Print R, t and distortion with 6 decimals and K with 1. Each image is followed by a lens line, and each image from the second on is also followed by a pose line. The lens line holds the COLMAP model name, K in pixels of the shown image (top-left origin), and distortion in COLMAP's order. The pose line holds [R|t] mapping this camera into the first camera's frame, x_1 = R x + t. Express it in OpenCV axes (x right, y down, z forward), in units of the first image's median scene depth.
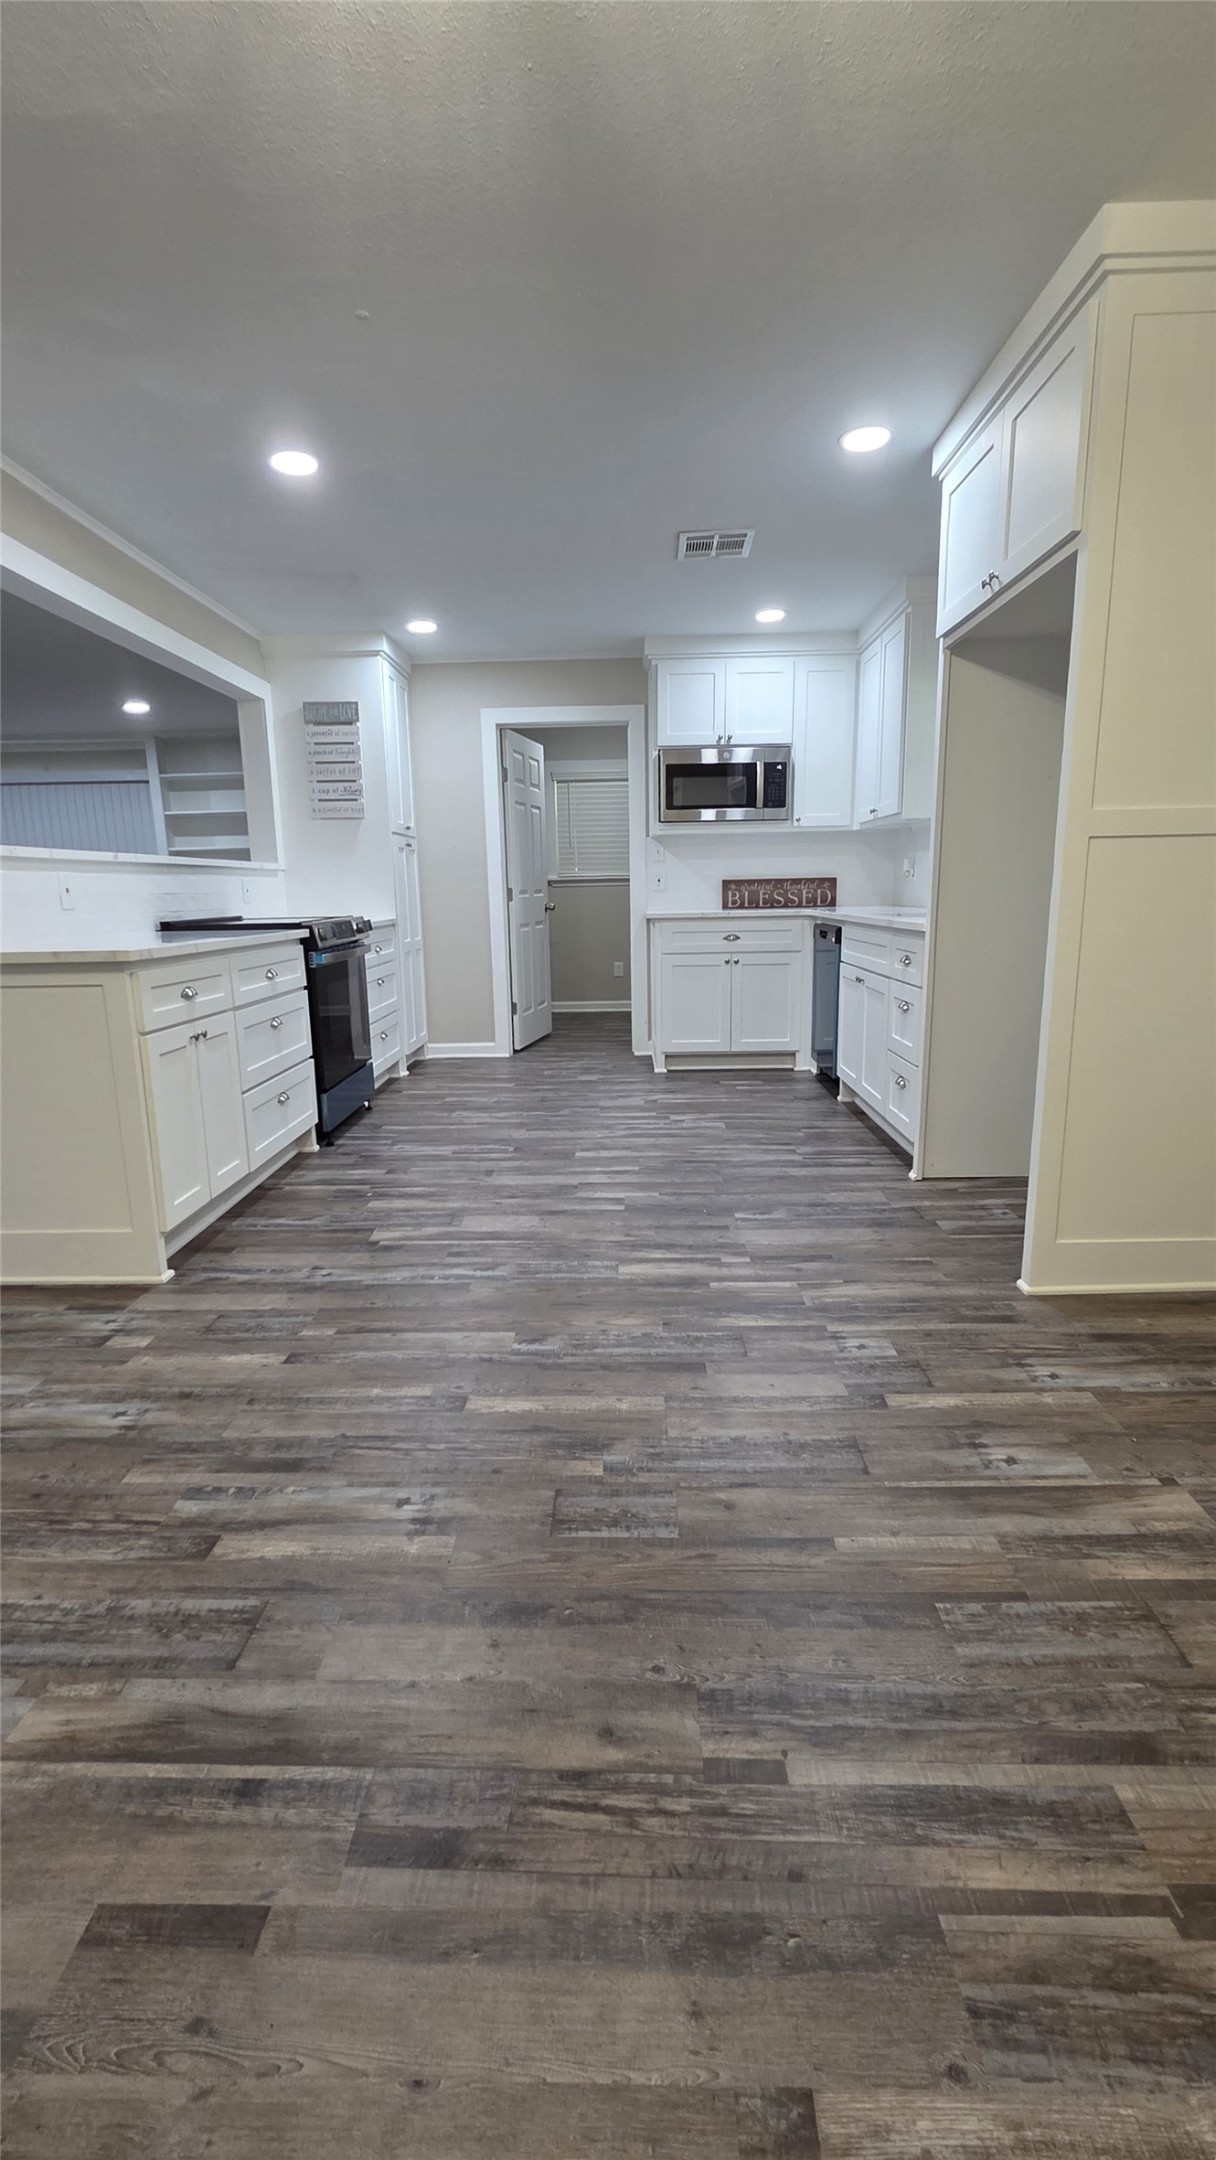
lens RADIAL K [[905.5, 0, 615.6], [0, 905.5, 1078.3], [0, 0, 1]] dist [0.004841, 0.000152]
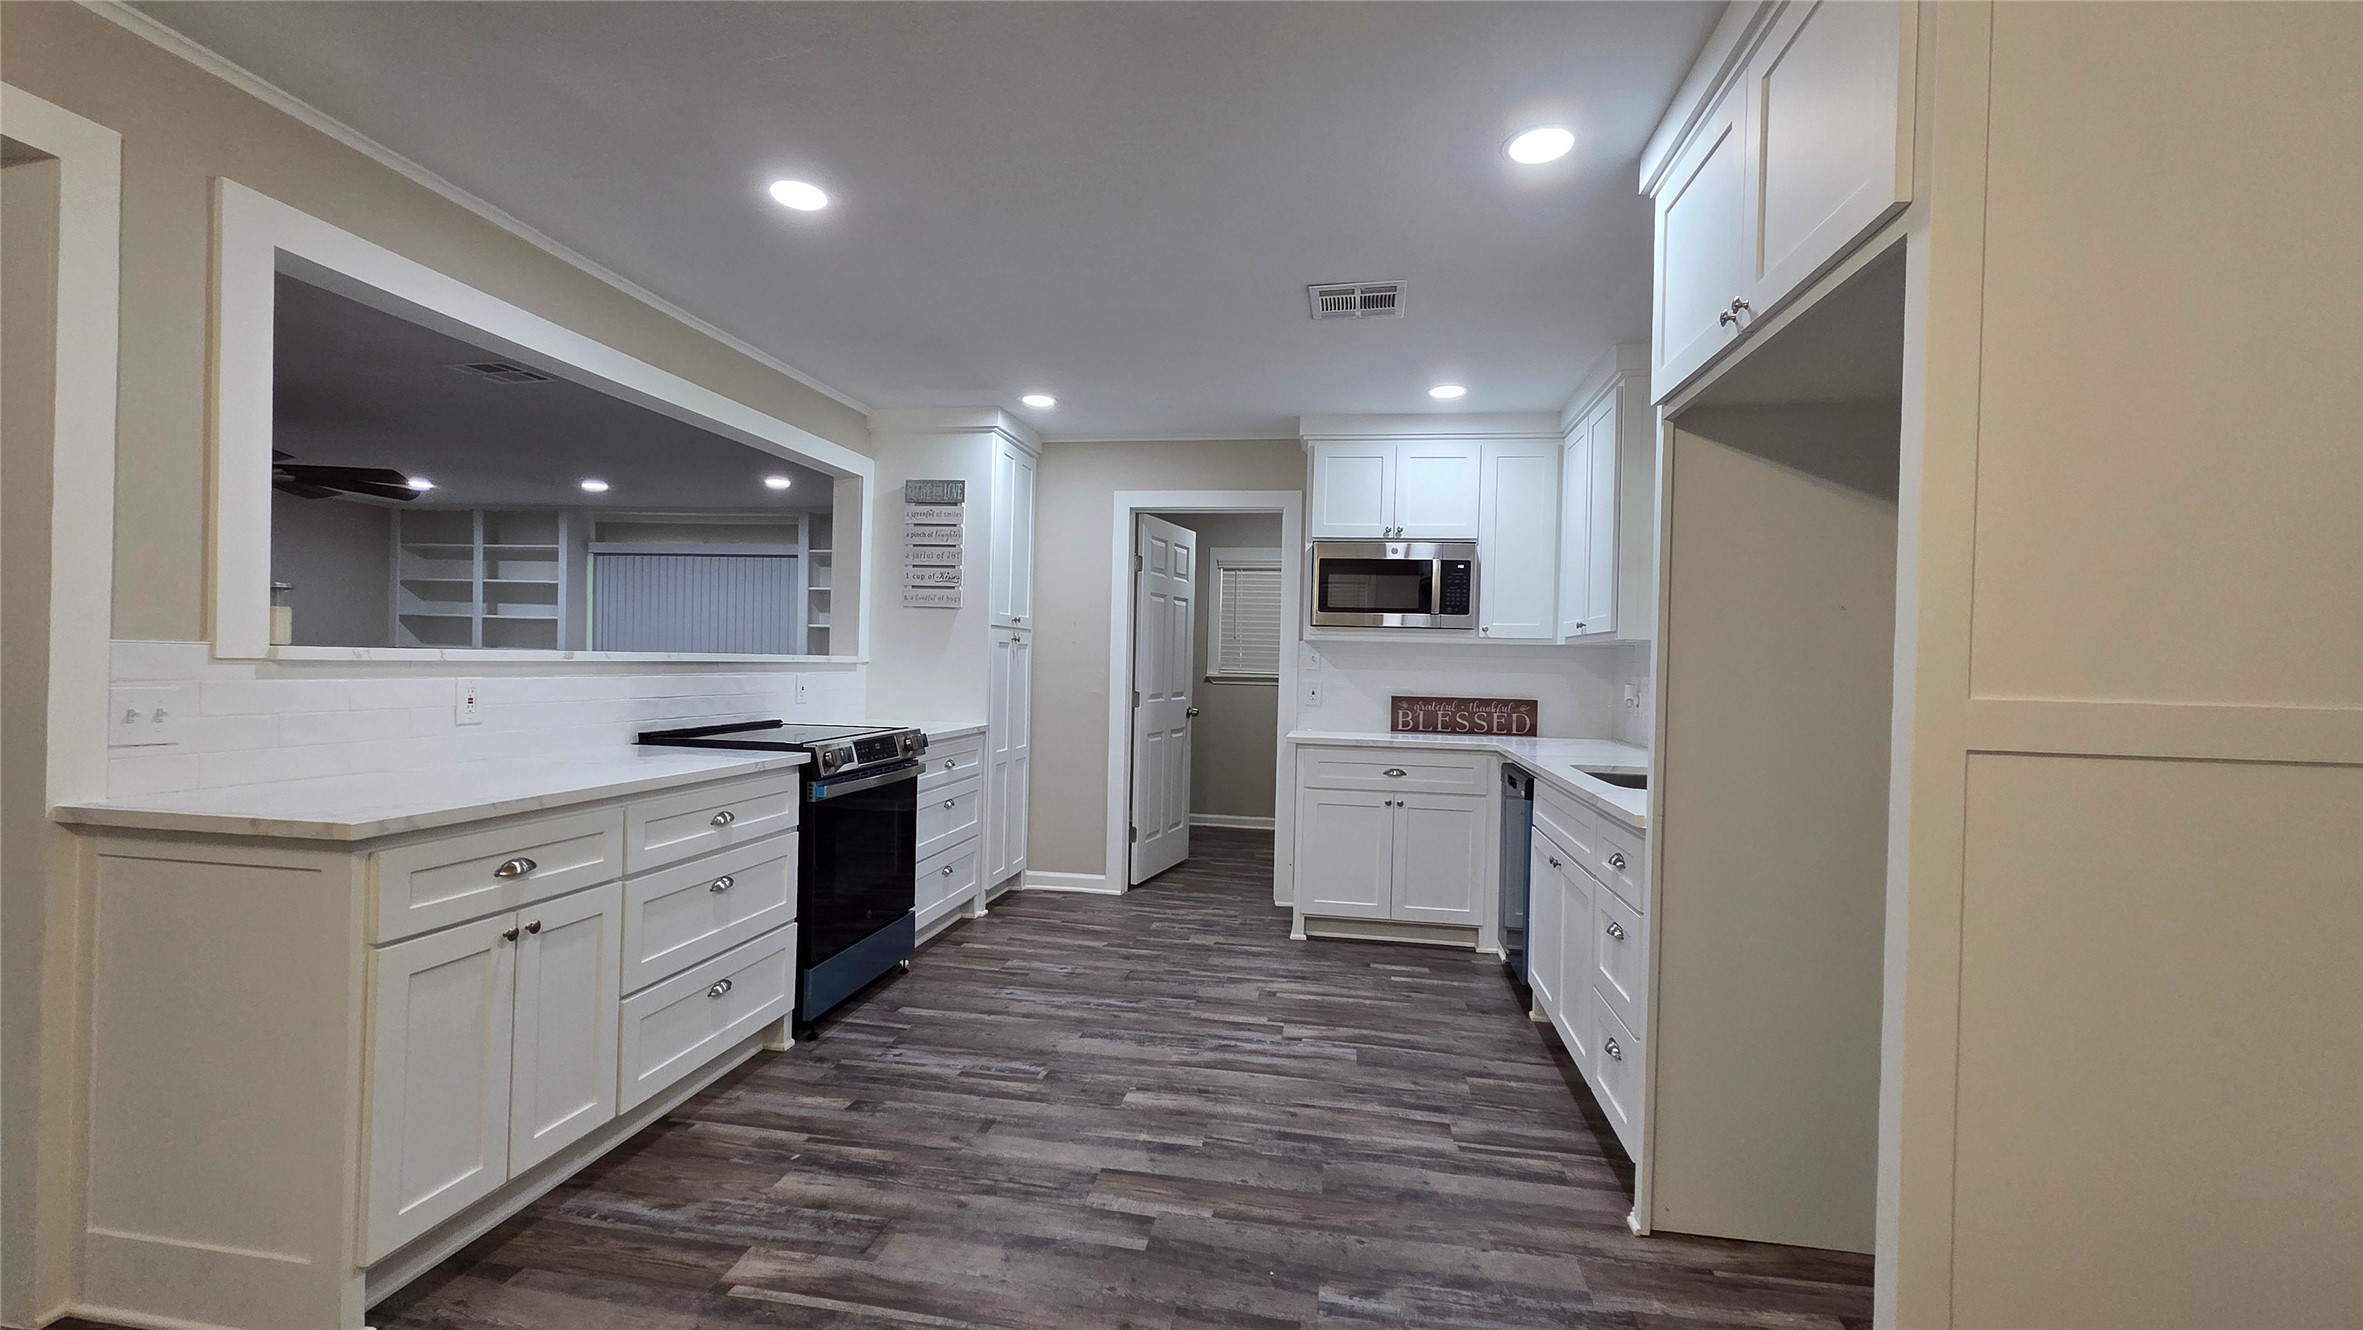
lens RADIAL K [[990.6, 0, 1174.5], [0, 990.6, 680.3], [0, 0, 1]] dist [0.004841, 0.000152]
pose [[0.989806, 0.046968, -0.134458, 0.090911], [-0.072863, 0.978153, -0.194700, -0.094307], [0.122376, 0.202512, 0.971603, 0.229152]]
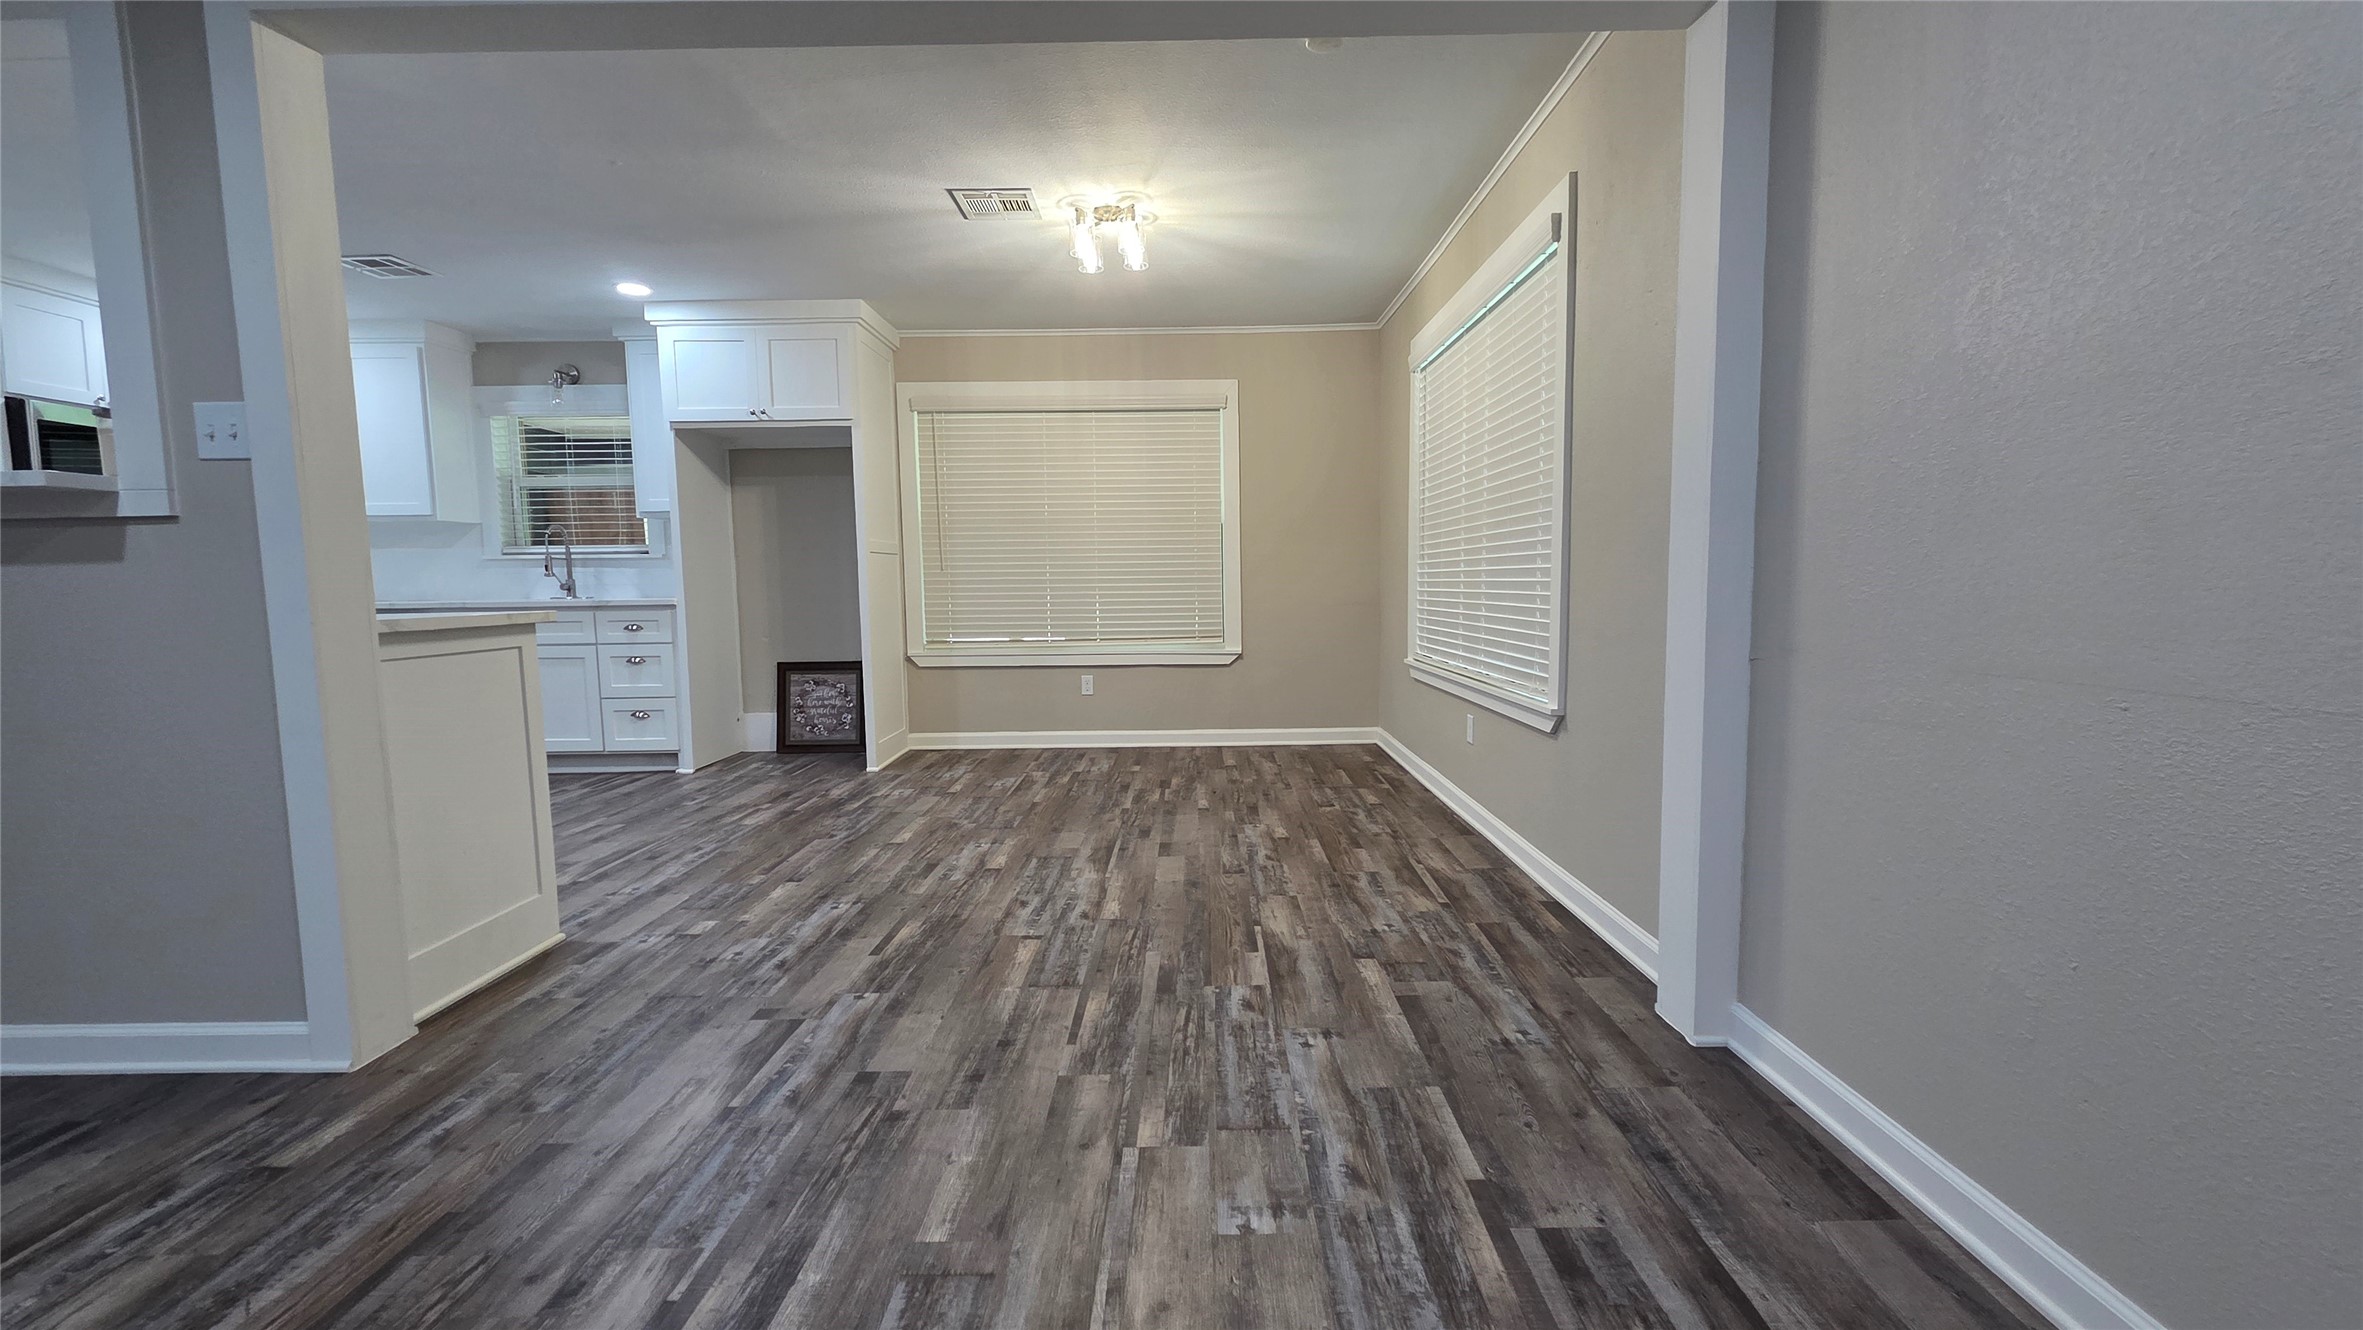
lens RADIAL K [[990.6, 0, 1181.8], [0, 990.6, 669.6], [0, 0, 1]] dist [0.004841, 0.000152]
pose [[-0.015682, -0.070236, 0.997407, -1.127700], [0.217793, 0.973338, 0.071966, 0.011483], [-0.975869, 0.218357, 0.000034, 0.219775]]
